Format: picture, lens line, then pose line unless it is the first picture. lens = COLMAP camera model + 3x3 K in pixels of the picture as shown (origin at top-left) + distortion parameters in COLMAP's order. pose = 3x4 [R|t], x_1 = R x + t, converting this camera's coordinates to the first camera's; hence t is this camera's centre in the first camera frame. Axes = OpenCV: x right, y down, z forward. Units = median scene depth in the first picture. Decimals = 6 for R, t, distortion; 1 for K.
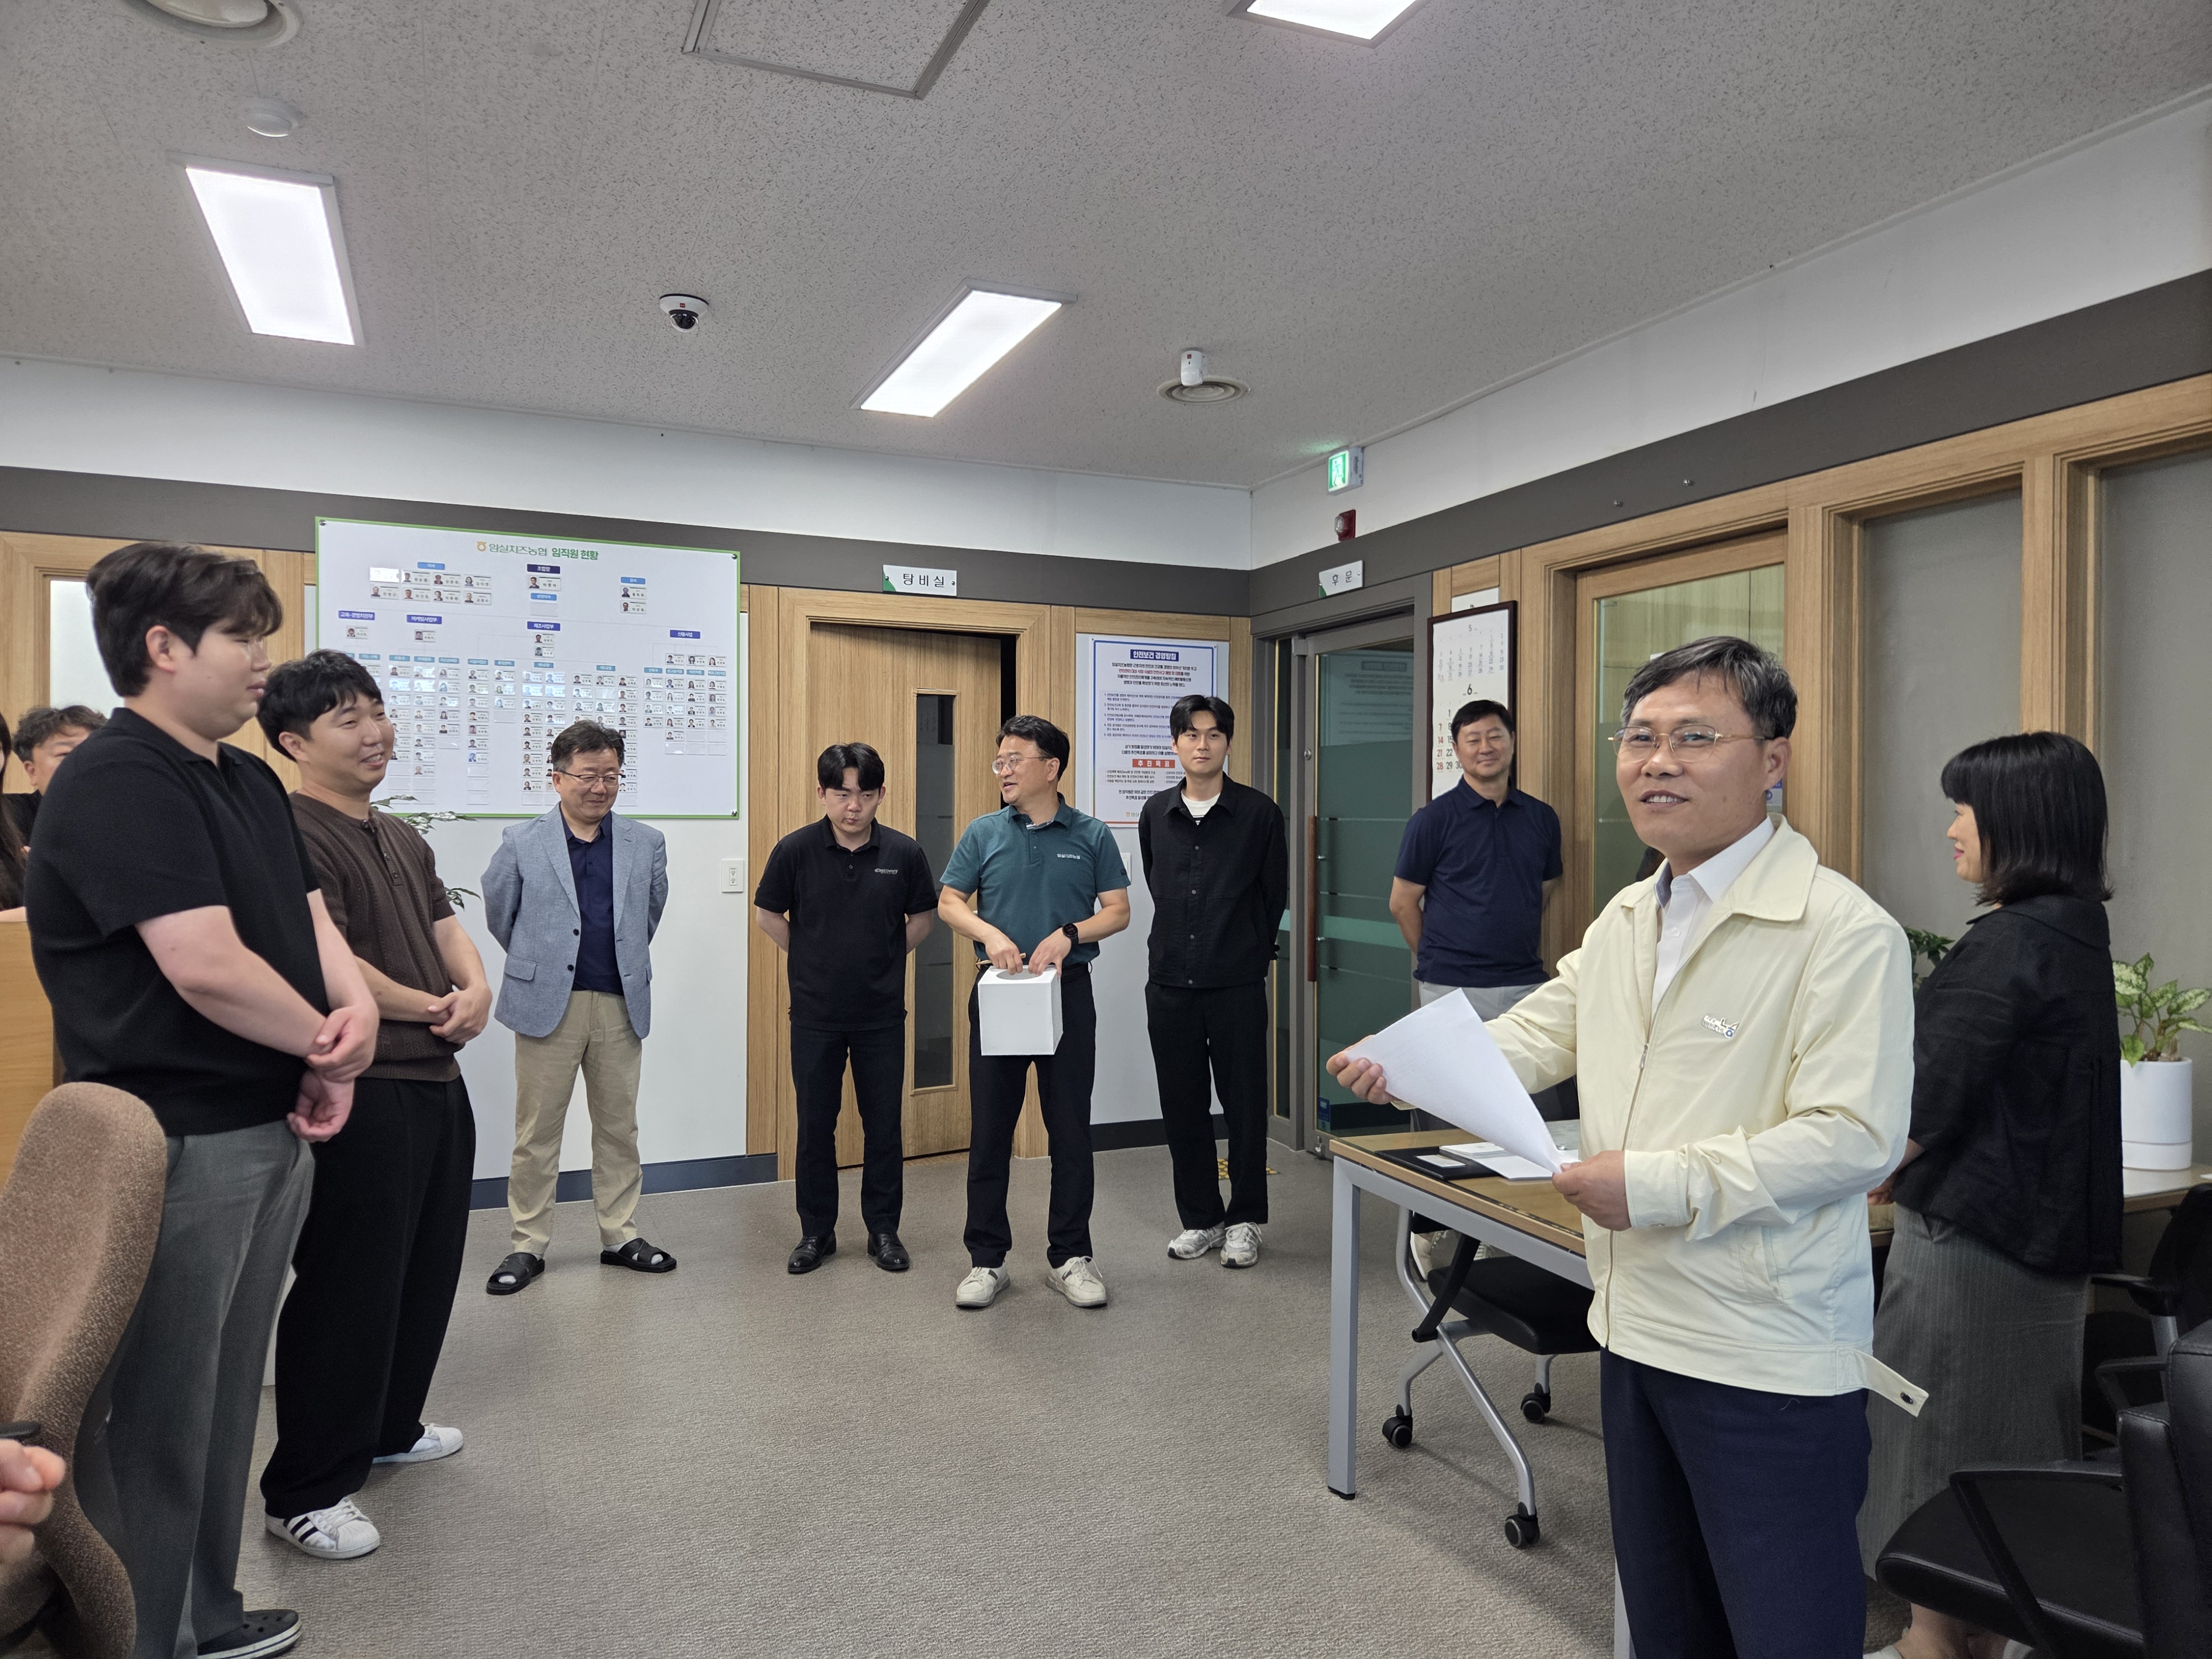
lens RADIAL K [[1473.4, 0, 1099.9], [0, 1473.4, 808.6], [0, 0, 1]] dist [0.056765, -0.068627]
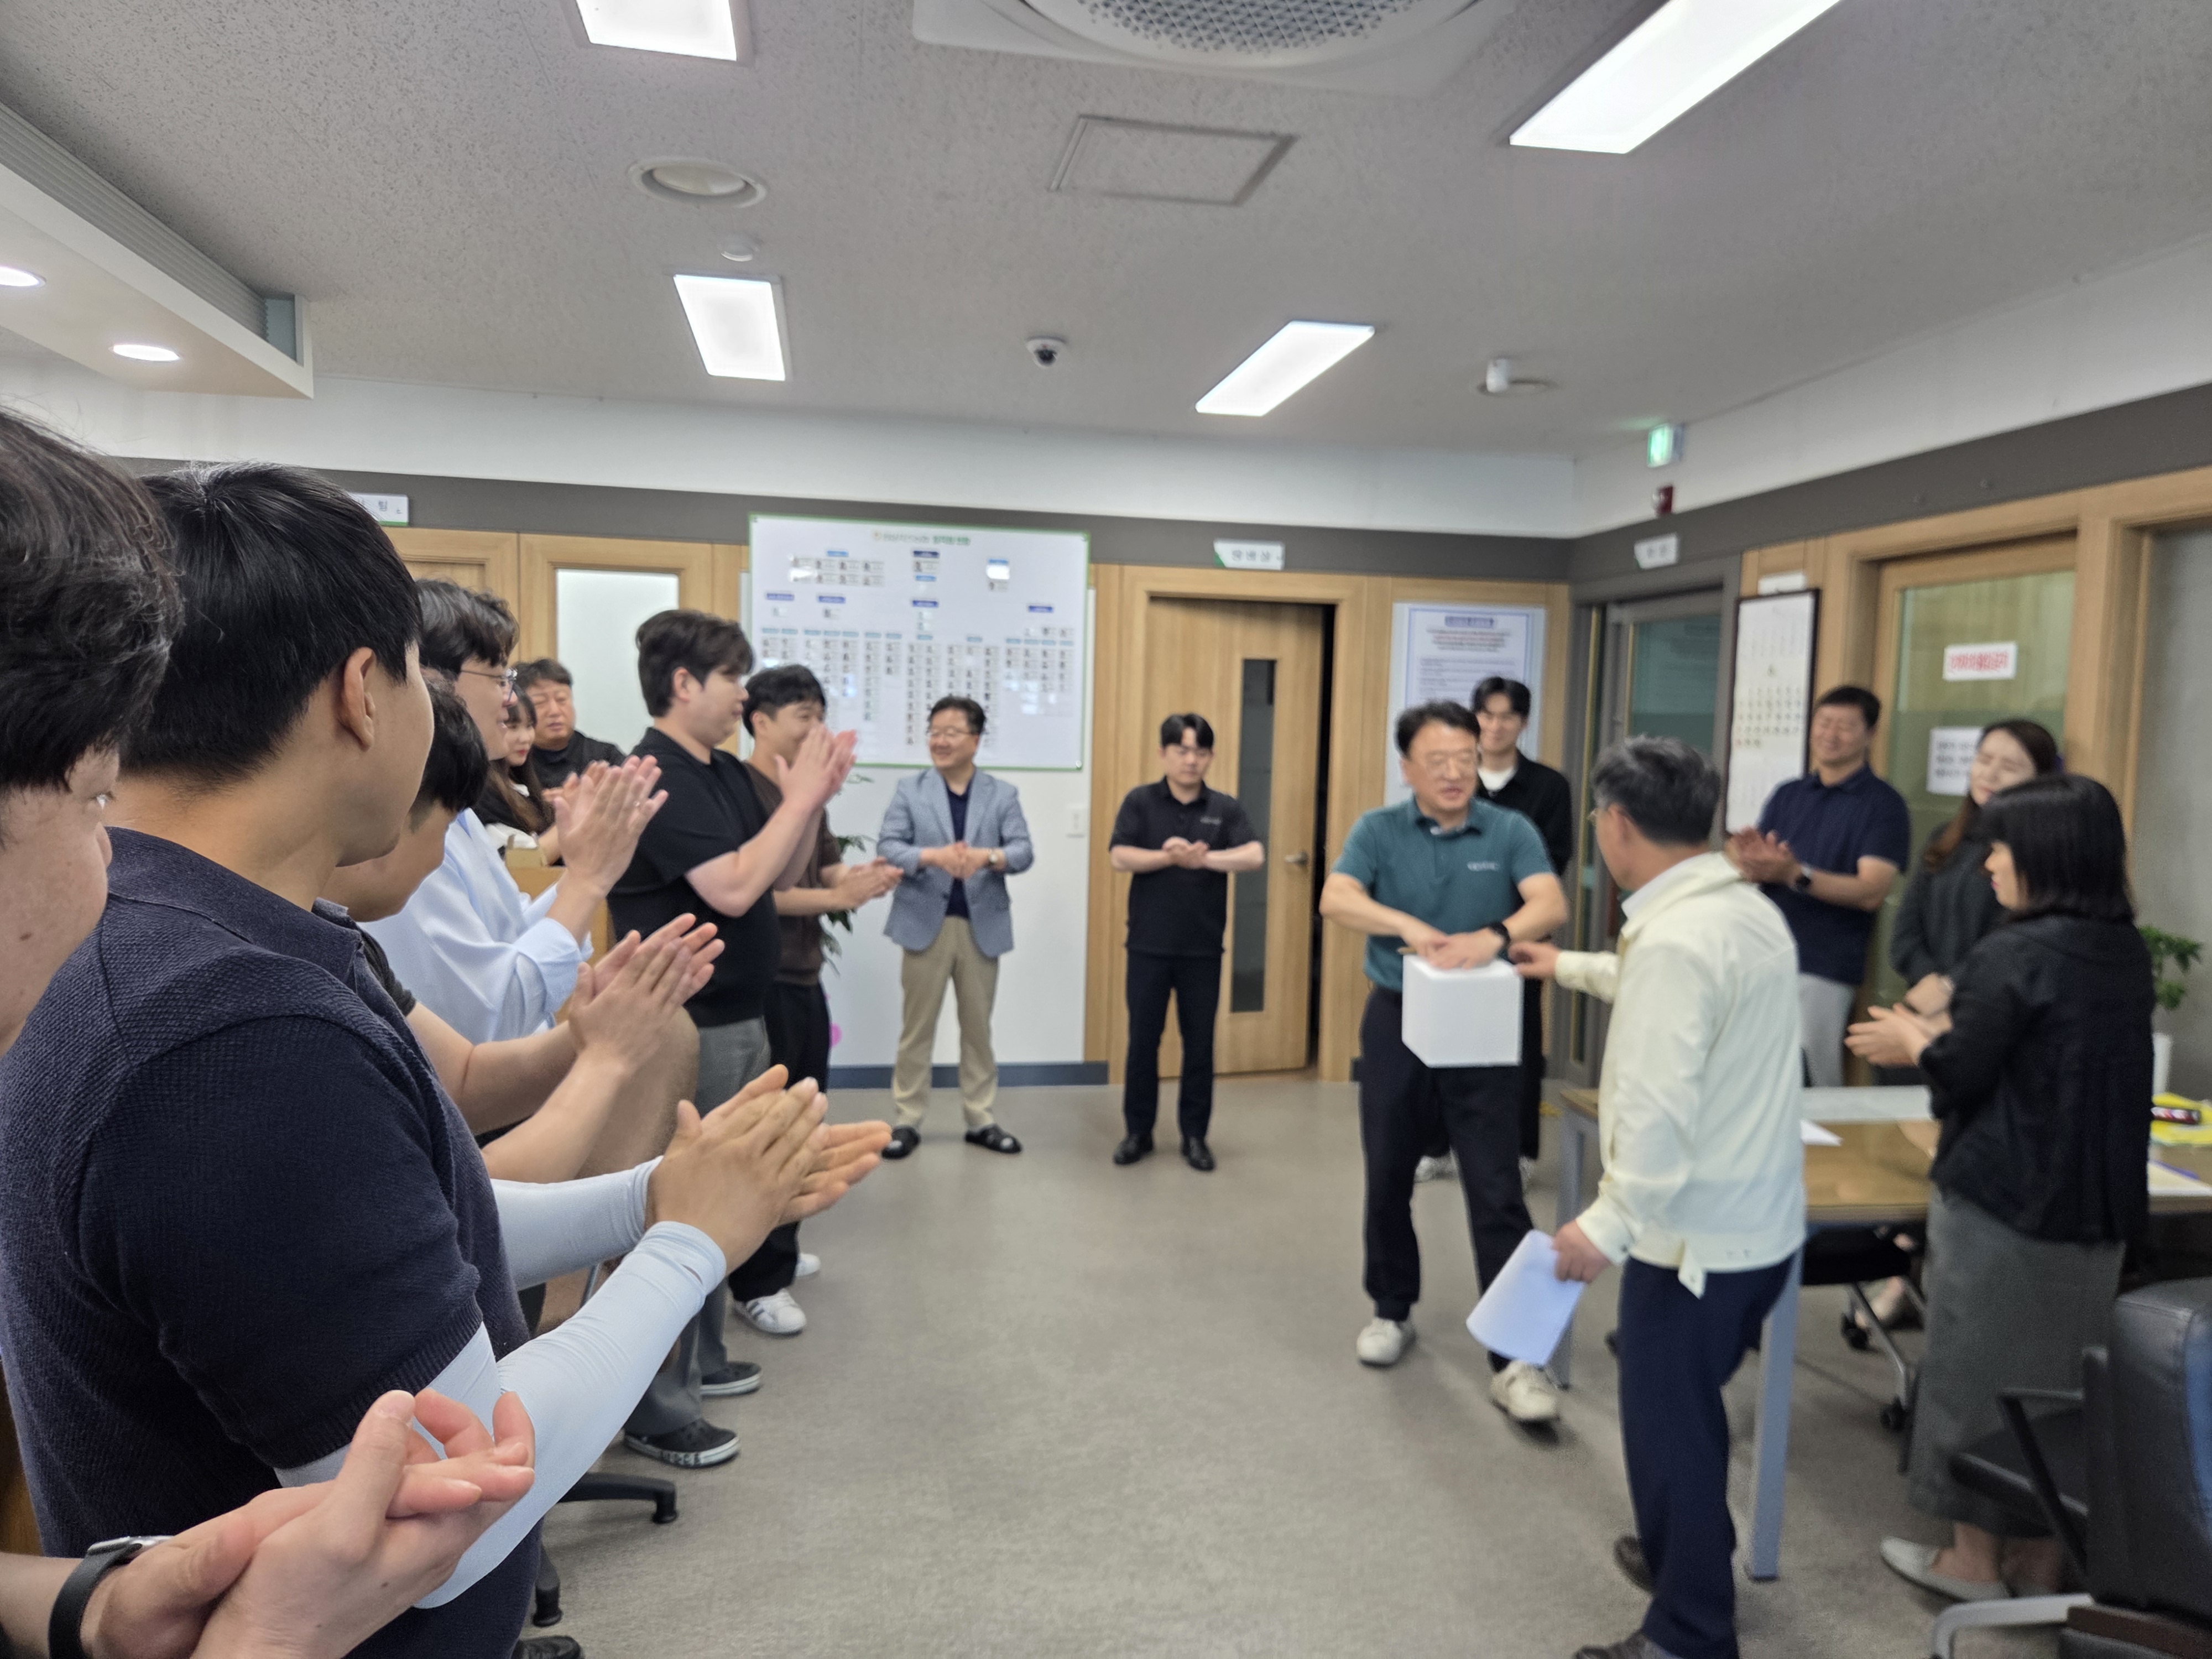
lens RADIAL K [[1477.7, 0, 1106.0], [0, 1477.7, 829.5], [0, 0, 1]] dist [-0.001823, -0.003318]
pose [[0.973687, 0.039977, -0.224358, 0.032340], [-0.024169, 0.997056, 0.072768, -0.032686], [0.226606, -0.065431, 0.971786, -0.110466]]
